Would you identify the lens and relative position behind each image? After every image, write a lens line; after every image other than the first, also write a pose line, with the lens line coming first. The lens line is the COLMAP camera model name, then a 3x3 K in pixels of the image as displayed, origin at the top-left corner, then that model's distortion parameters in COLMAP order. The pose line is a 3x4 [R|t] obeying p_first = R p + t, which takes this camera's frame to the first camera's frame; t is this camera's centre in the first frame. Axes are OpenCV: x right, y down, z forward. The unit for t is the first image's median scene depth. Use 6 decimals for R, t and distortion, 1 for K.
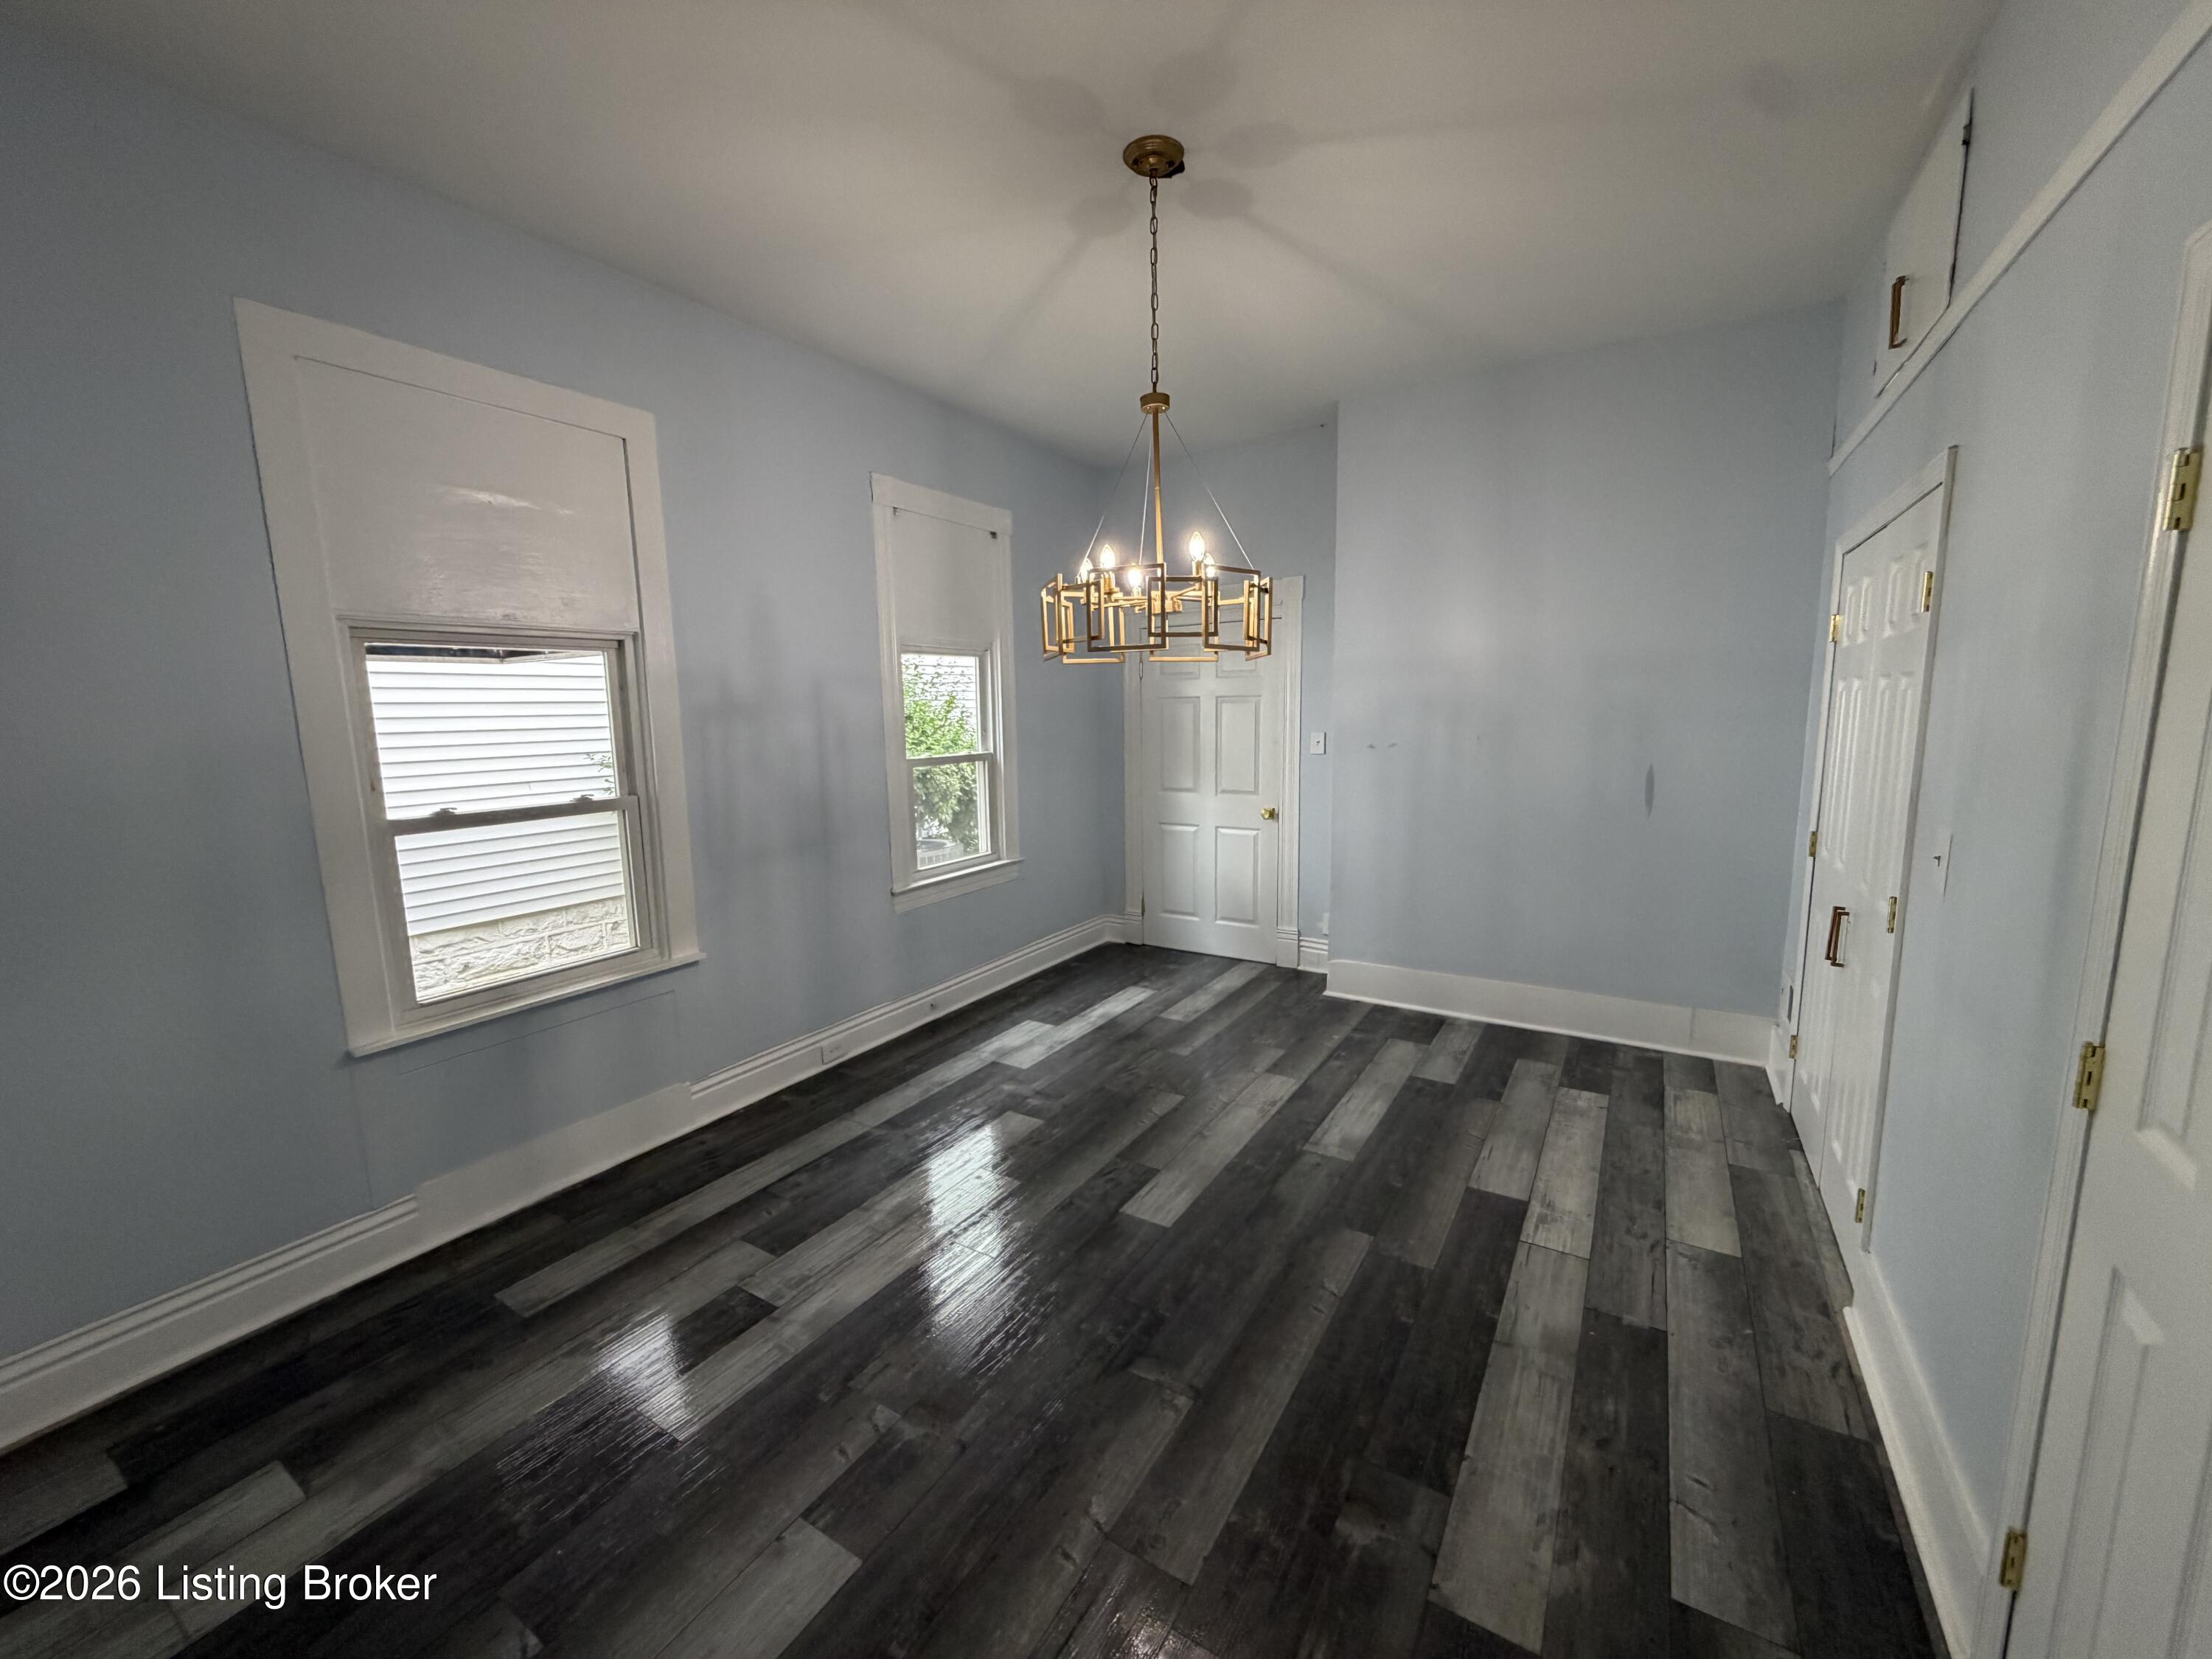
lens RADIAL K [[882.2, 0, 1104.6], [0, 882.2, 832.6], [0, 0, 1]] dist [0.001820, 0.000053]
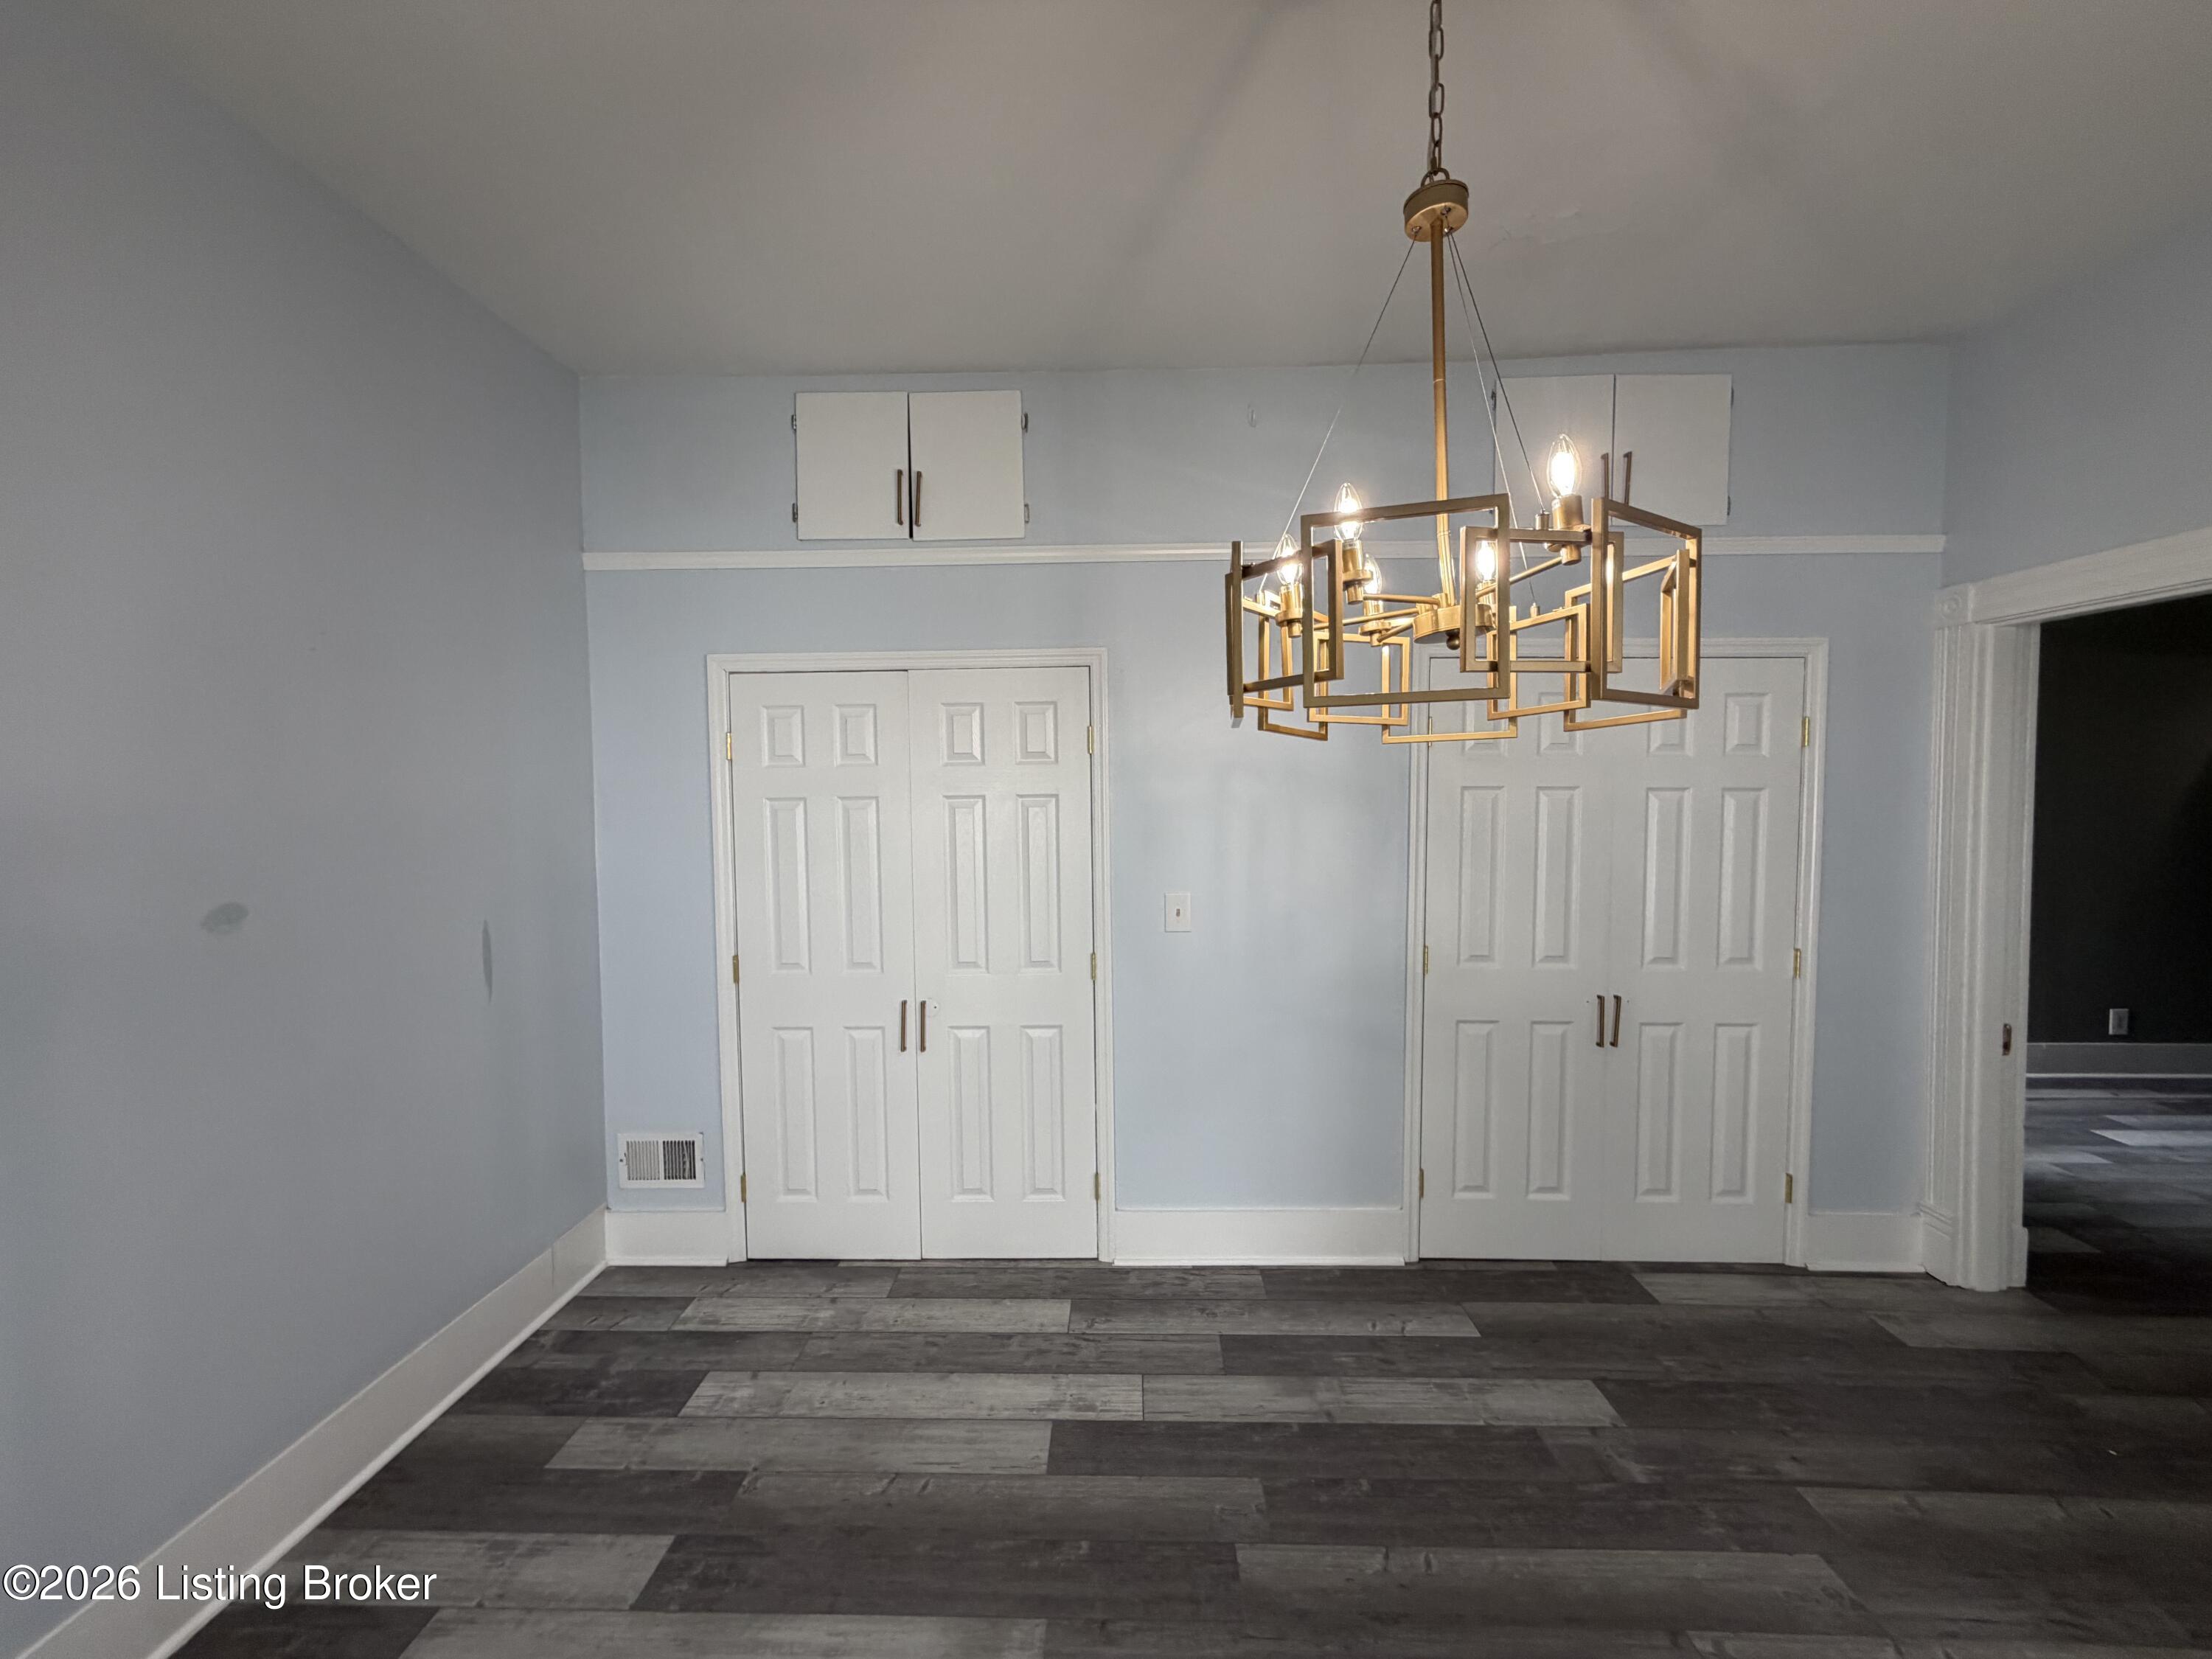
lens RADIAL K [[882.2, 0, 1107.7], [0, 882.2, 833.2], [0, 0, 1]] dist [0.001820, 0.000053]
pose [[-0.493679, -0.024202, 0.869307, -0.246527], [0.145712, 0.983179, 0.110122, -0.203213], [-0.857350, 0.181034, -0.481849, 1.255763]]
